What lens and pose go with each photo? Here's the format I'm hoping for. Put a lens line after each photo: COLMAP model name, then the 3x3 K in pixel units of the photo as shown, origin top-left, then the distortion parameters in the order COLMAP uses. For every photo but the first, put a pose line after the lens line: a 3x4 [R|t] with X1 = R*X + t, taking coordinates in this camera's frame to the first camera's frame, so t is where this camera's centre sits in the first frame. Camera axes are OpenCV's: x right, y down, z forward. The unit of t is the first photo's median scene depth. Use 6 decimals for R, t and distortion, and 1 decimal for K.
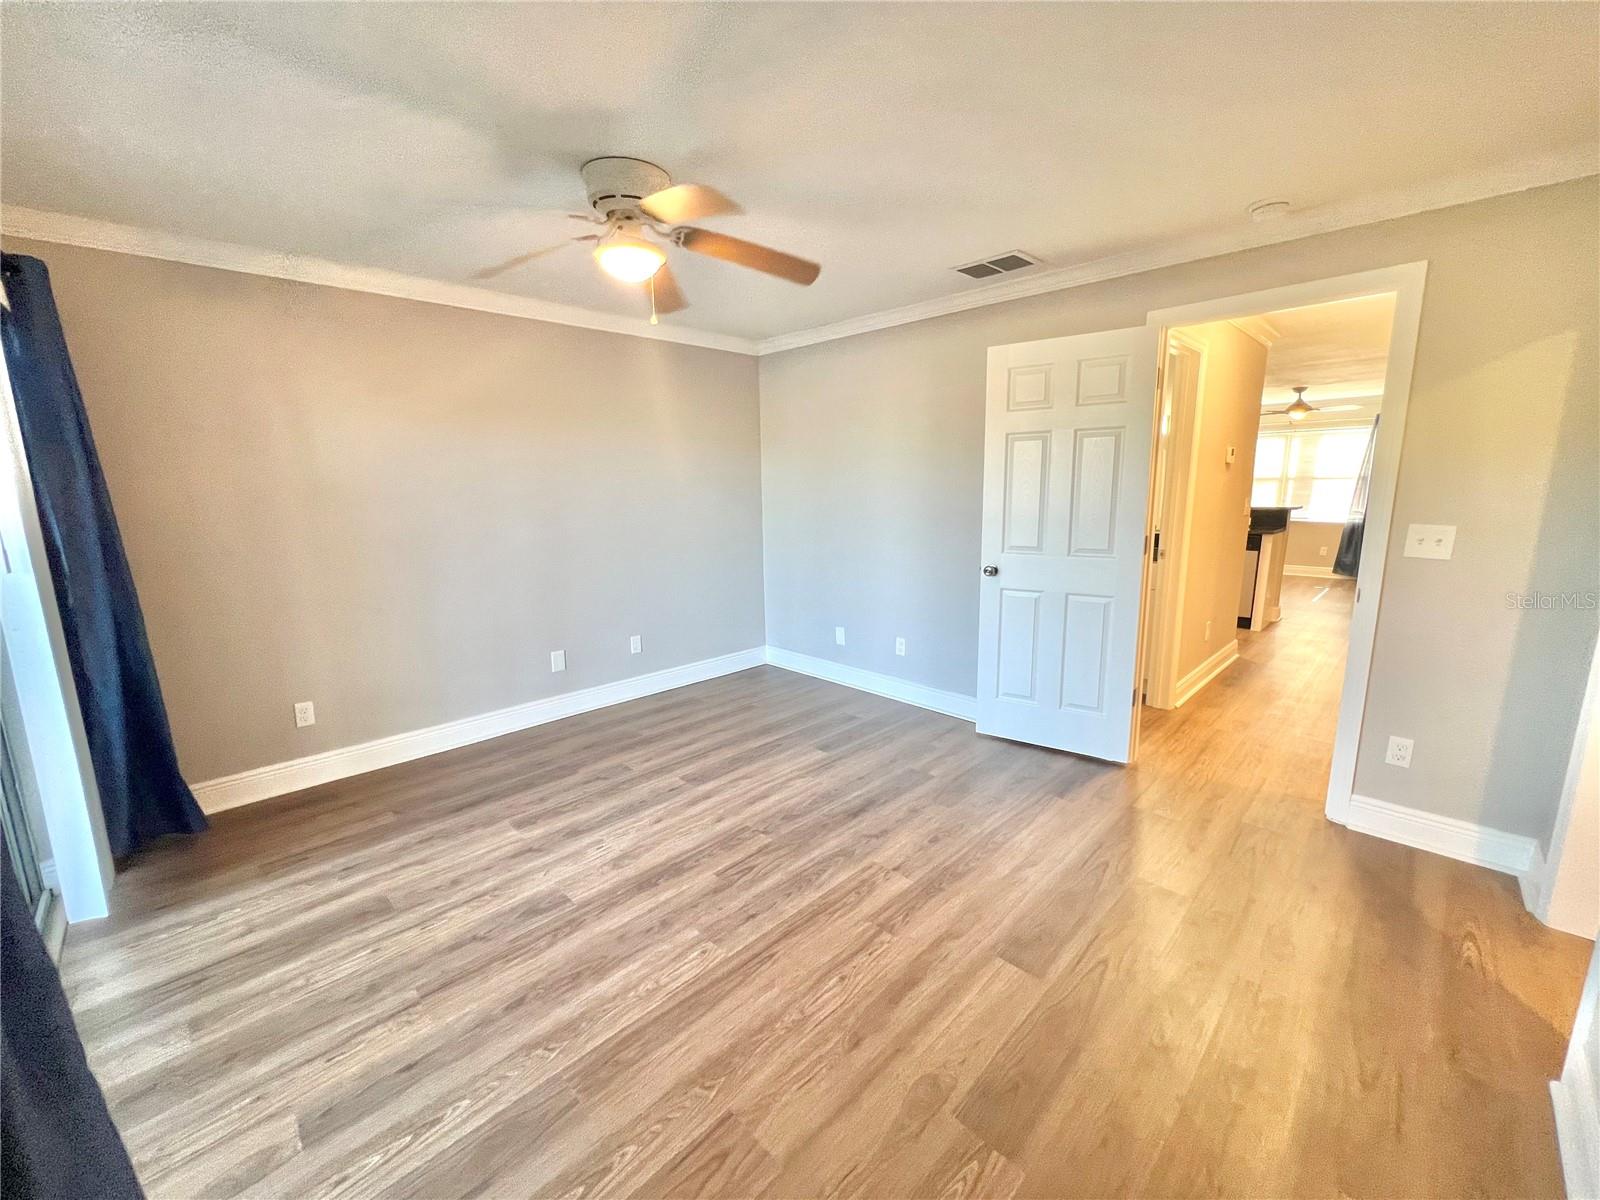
lens RADIAL K [[639.7, 0, 796.3], [0, 639.7, 598.8], [0, 0, 1]] dist [-0.000837, 0.000015]
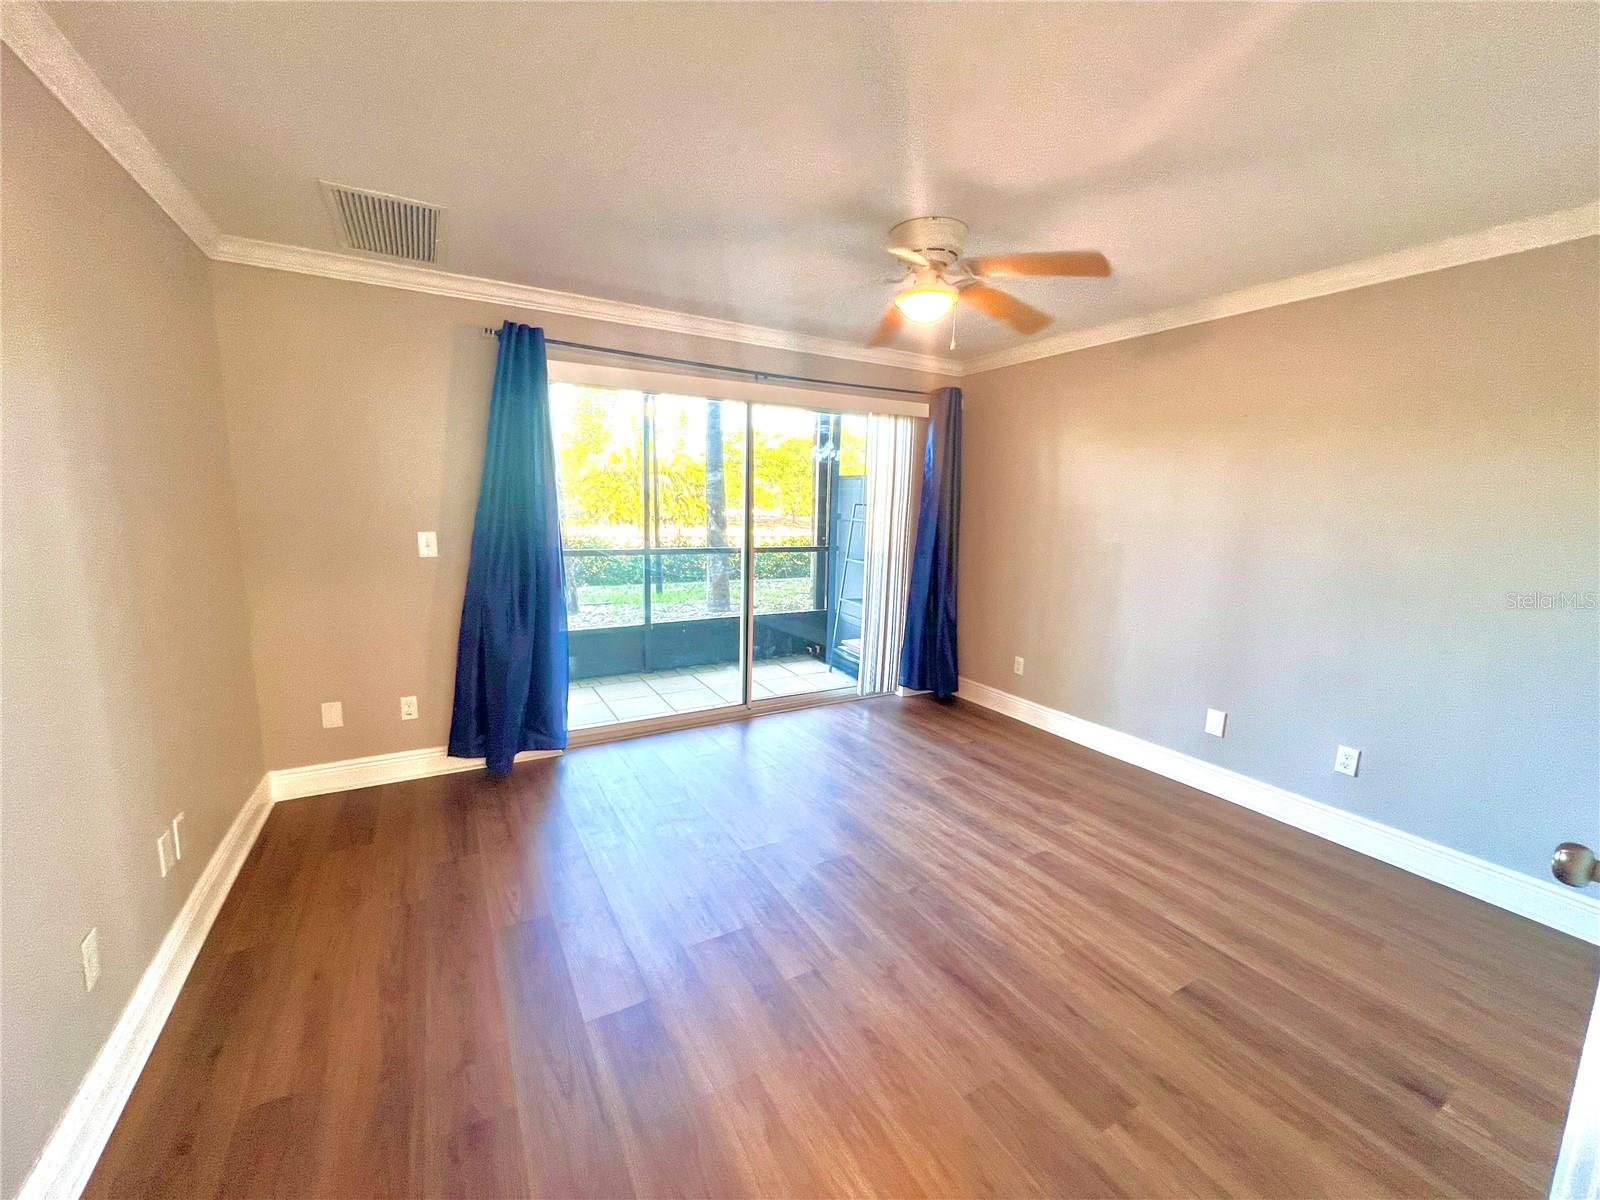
lens RADIAL K [[641.3, 0, 796.9], [0, 641.3, 600.8], [0, 0, 1]] dist [-0.002151, 0.000652]
pose [[-0.258318, 0.152305, -0.953978, 0.662855], [-0.195650, 0.958783, 0.206050, -0.147915], [0.946041, 0.239873, -0.217872, 0.797954]]
